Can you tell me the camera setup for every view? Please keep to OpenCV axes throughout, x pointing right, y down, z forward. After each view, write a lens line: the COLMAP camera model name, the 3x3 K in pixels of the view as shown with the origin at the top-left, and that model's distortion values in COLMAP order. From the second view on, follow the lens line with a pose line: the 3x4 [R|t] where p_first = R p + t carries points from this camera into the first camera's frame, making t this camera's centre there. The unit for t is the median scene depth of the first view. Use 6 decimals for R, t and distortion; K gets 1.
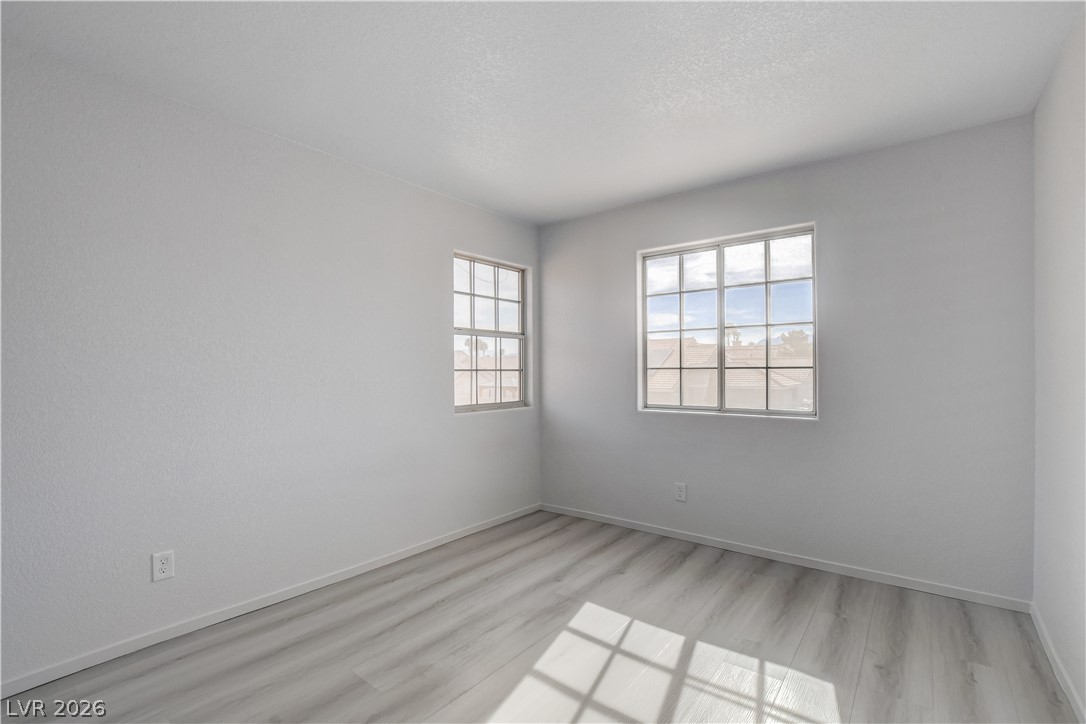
lens RADIAL K [[482.4, 0, 542.0], [0, 482.4, 368.8], [0, 0, 1]] dist [-0.028566, 0.005580]
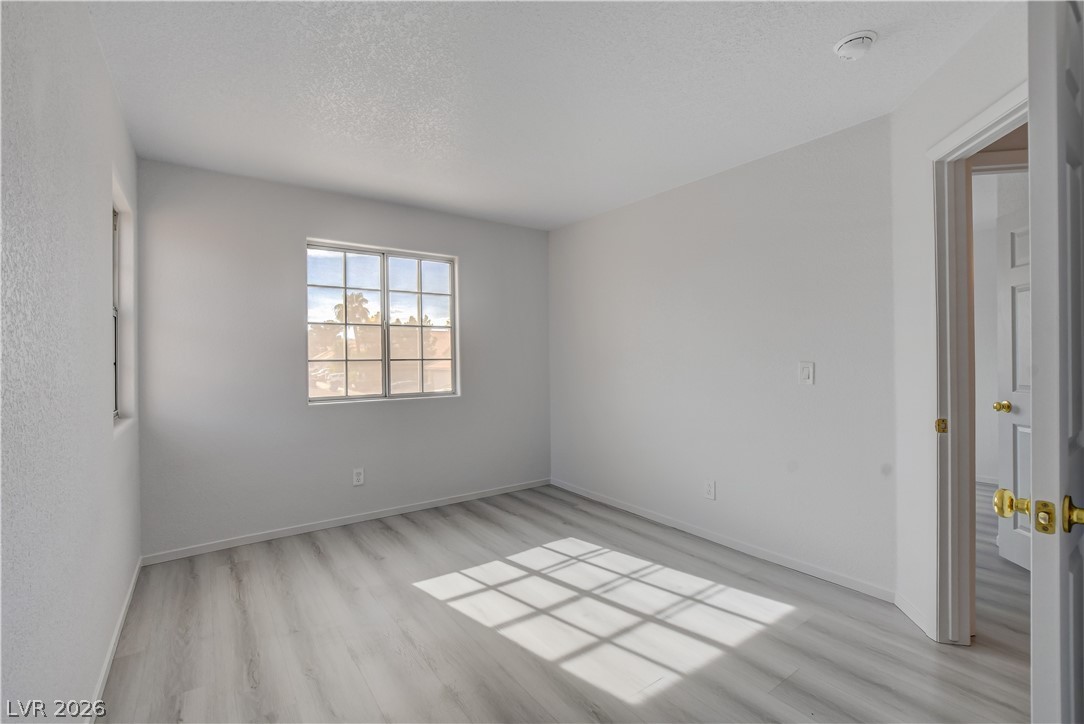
lens RADIAL K [[472.4, 0, 539.5], [0, 472.4, 354.8], [0, 0, 1]] dist [-0.018799, 0.003169]
pose [[0.283907, 0.004776, 0.958840, -0.634620], [0.005455, 0.999963, -0.006597, -0.004967], [-0.958836, 0.007103, 0.283870, 0.341844]]
